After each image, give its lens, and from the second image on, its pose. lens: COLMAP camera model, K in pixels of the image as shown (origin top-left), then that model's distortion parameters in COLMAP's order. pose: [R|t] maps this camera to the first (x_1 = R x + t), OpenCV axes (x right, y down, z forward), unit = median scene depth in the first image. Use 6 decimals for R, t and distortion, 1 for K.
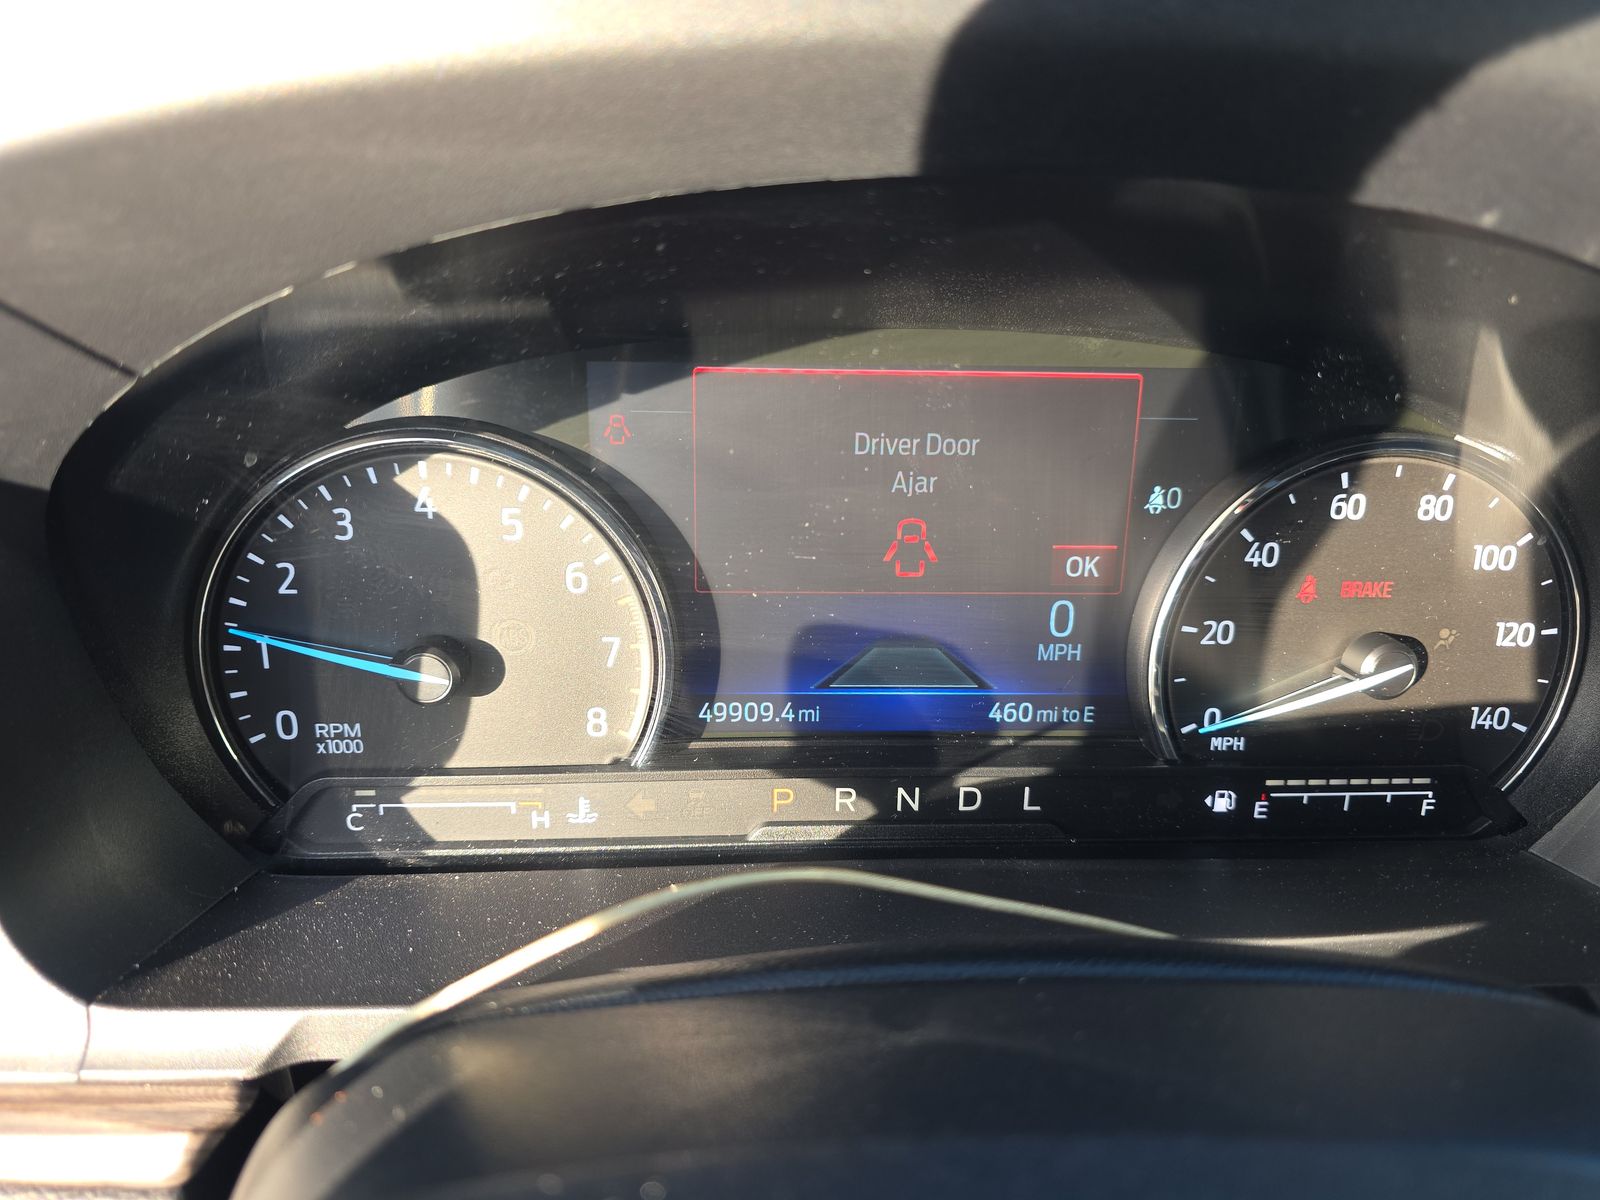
lens RADIAL K [[1085.4, 0, 800.3], [0, 1085.4, 592.9], [0, 0, 1]] dist [-0.027160, -0.002850]
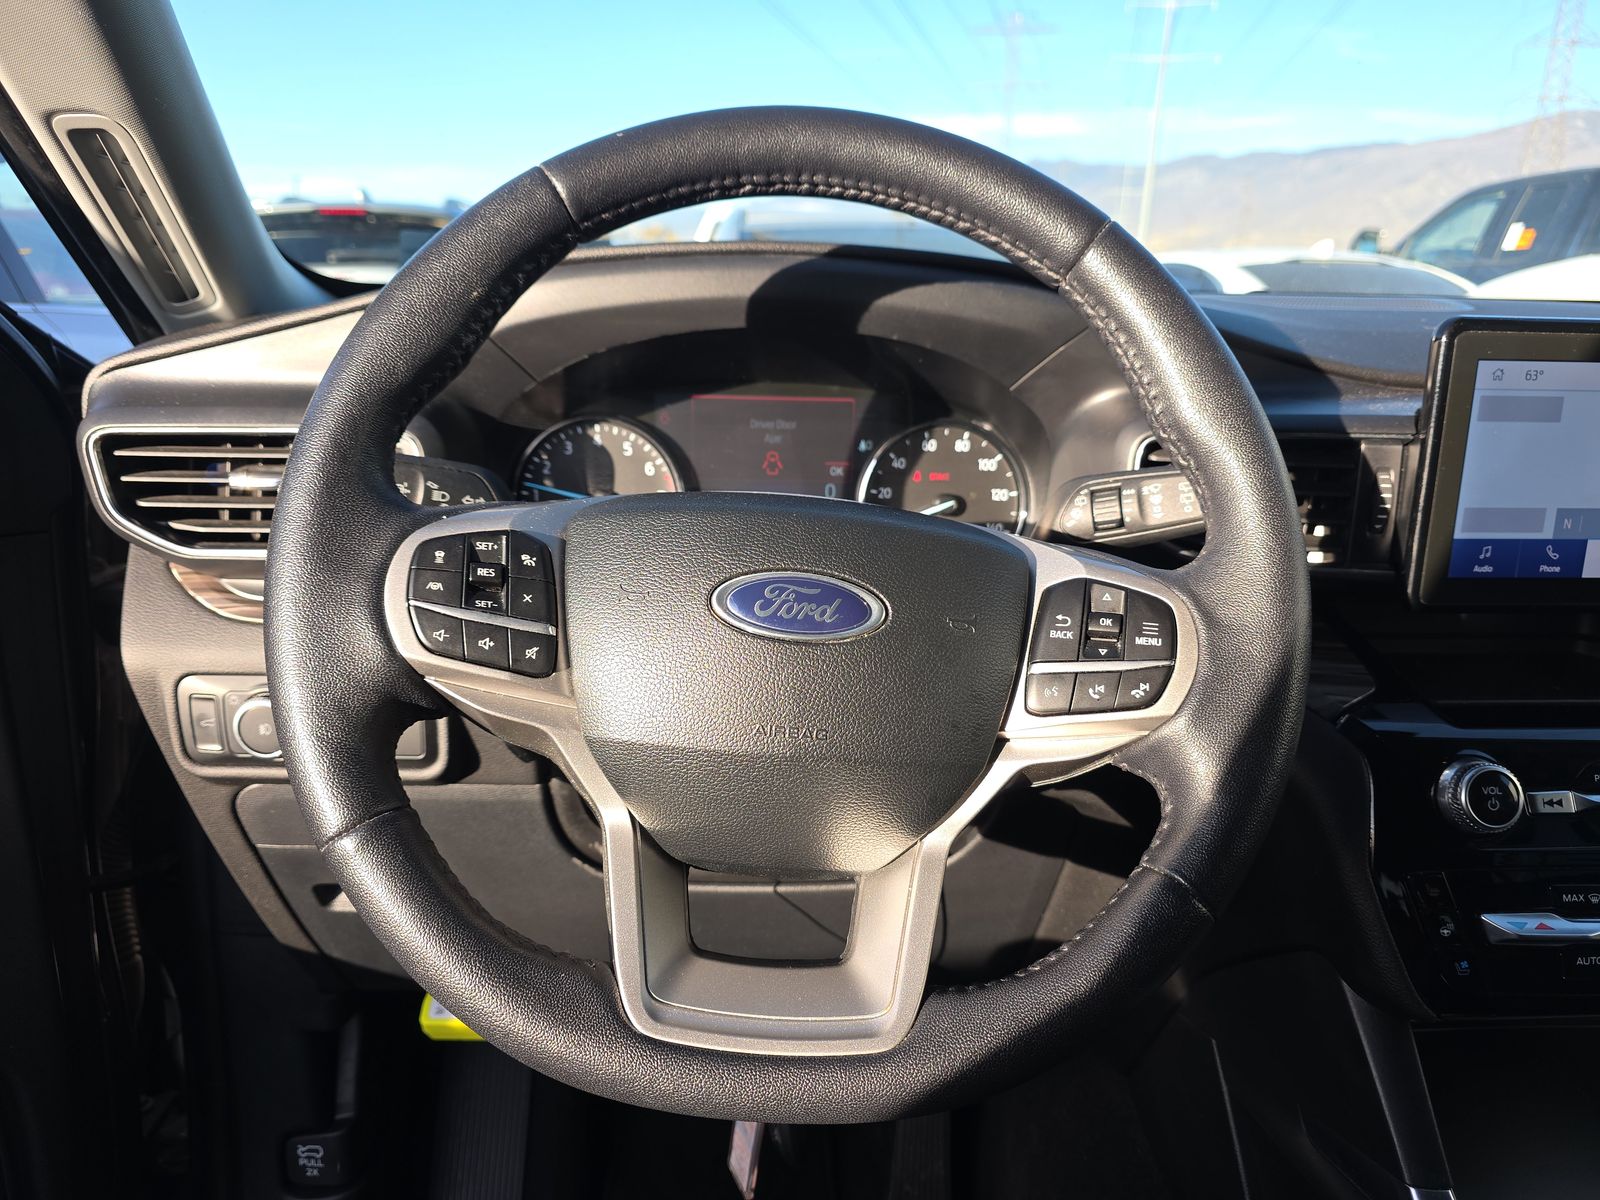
lens RADIAL K [[1085.4, 0, 799.6], [0, 1085.4, 603.4], [0, 0, 1]] dist [-0.027160, -0.002850]
pose [[0.999991, 0.001537, 0.003919, 0.167808], [-0.000968, 0.989990, -0.141134, 0.718083], [-0.004097, 0.141129, 0.989983, -1.703704]]
